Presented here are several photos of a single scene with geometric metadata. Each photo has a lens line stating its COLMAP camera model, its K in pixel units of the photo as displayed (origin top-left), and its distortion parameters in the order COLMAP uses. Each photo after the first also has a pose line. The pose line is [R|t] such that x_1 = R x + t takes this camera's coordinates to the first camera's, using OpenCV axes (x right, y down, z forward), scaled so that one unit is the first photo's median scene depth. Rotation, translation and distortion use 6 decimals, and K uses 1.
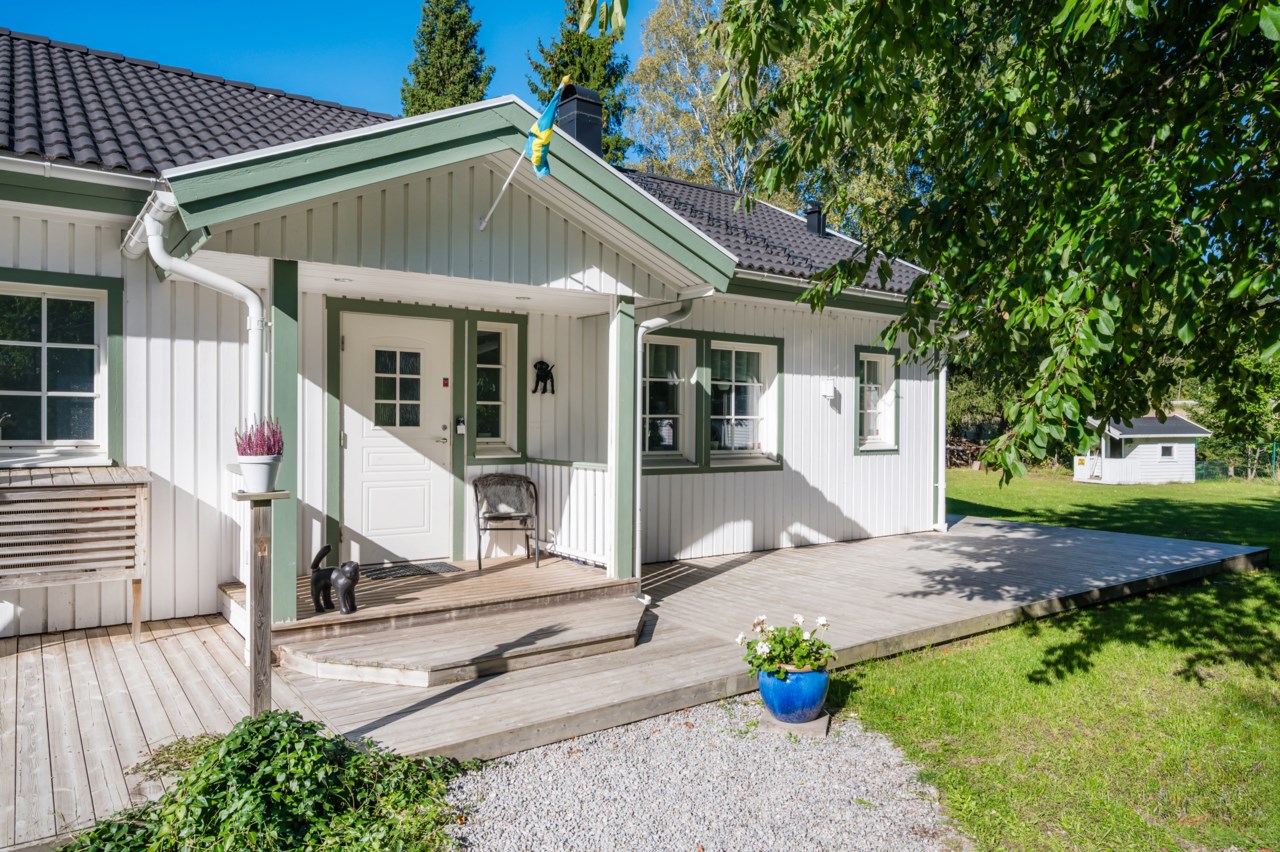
lens RADIAL K [[838.8, 0, 640.0], [0, 838.8, 426.0], [0, 0, 1]] dist [-0.001440, -0.001633]
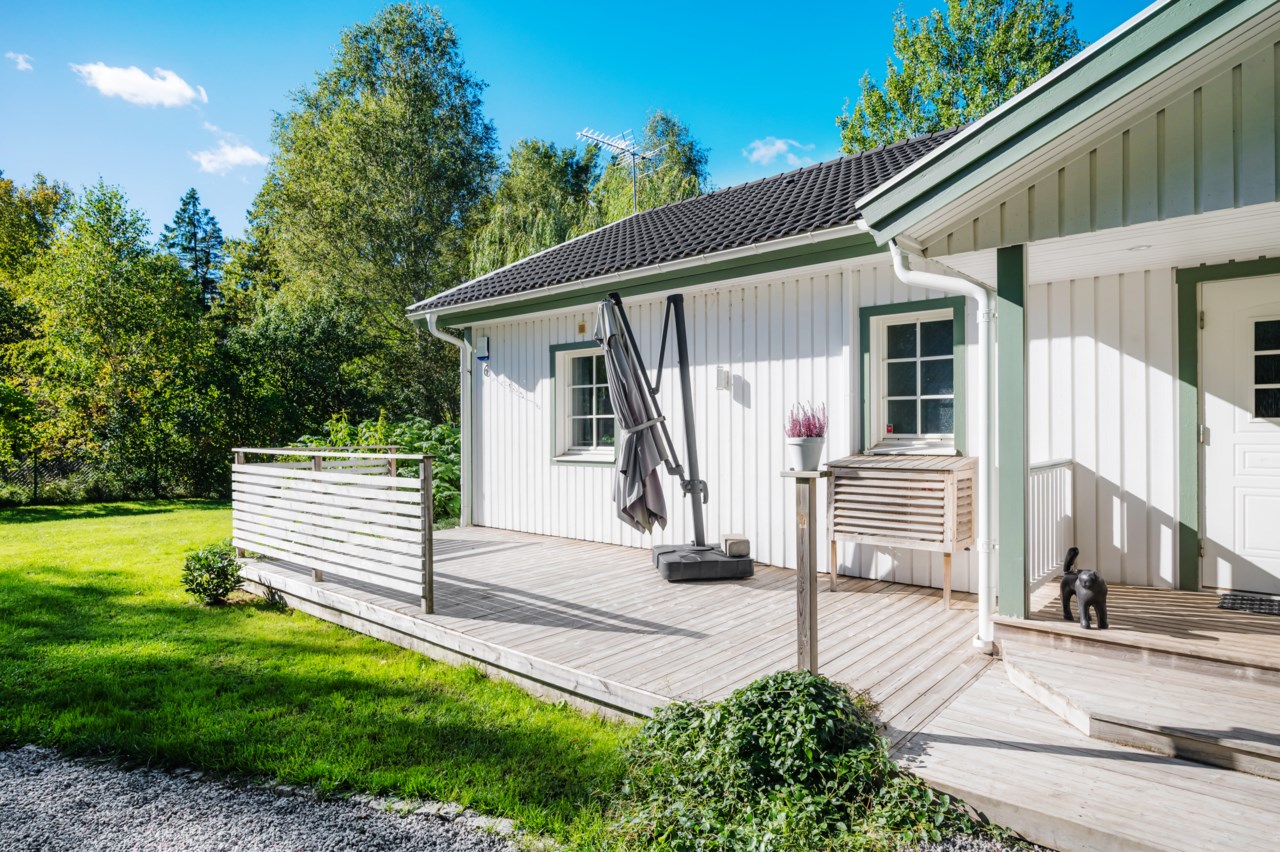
lens RADIAL K [[713.7, 0, 640.0], [0, 713.7, 426.0], [0, 0, 1]] dist [-0.002520, -0.000675]
pose [[0.225793, -0.014393, -0.974069, 0.207392], [0.002521, 0.999896, -0.014190, 0.015963], [0.974172, 0.000748, 0.225805, 0.282382]]
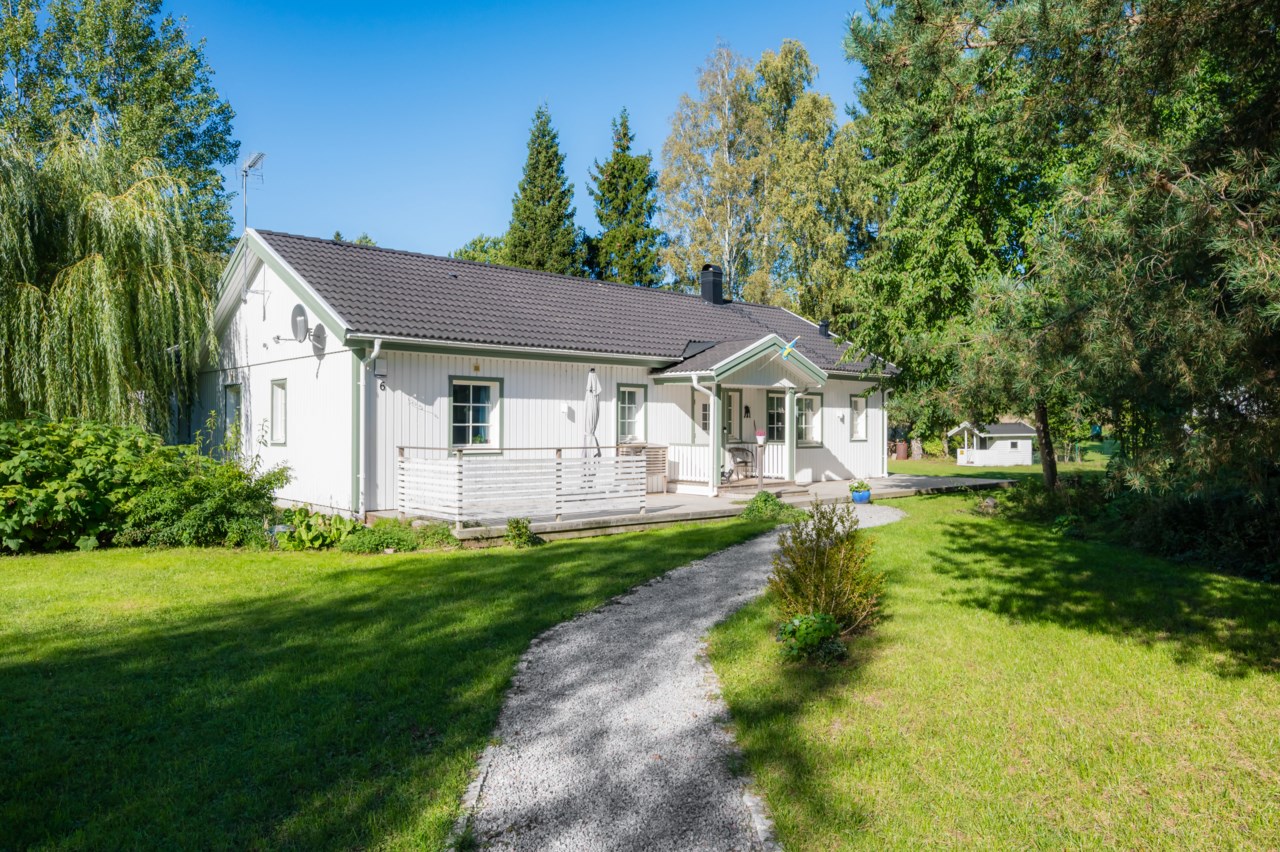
lens RADIAL K [[864.3, 0, 640.0], [0, 864.3, 426.0], [0, 0, 1]] dist [-0.002607, 0.000834]
pose [[0.994652, -0.004666, 0.103179, -0.833635], [0.005257, 0.999971, -0.005459, 0.000602], [-0.103151, 0.005972, 0.994648, -1.930317]]
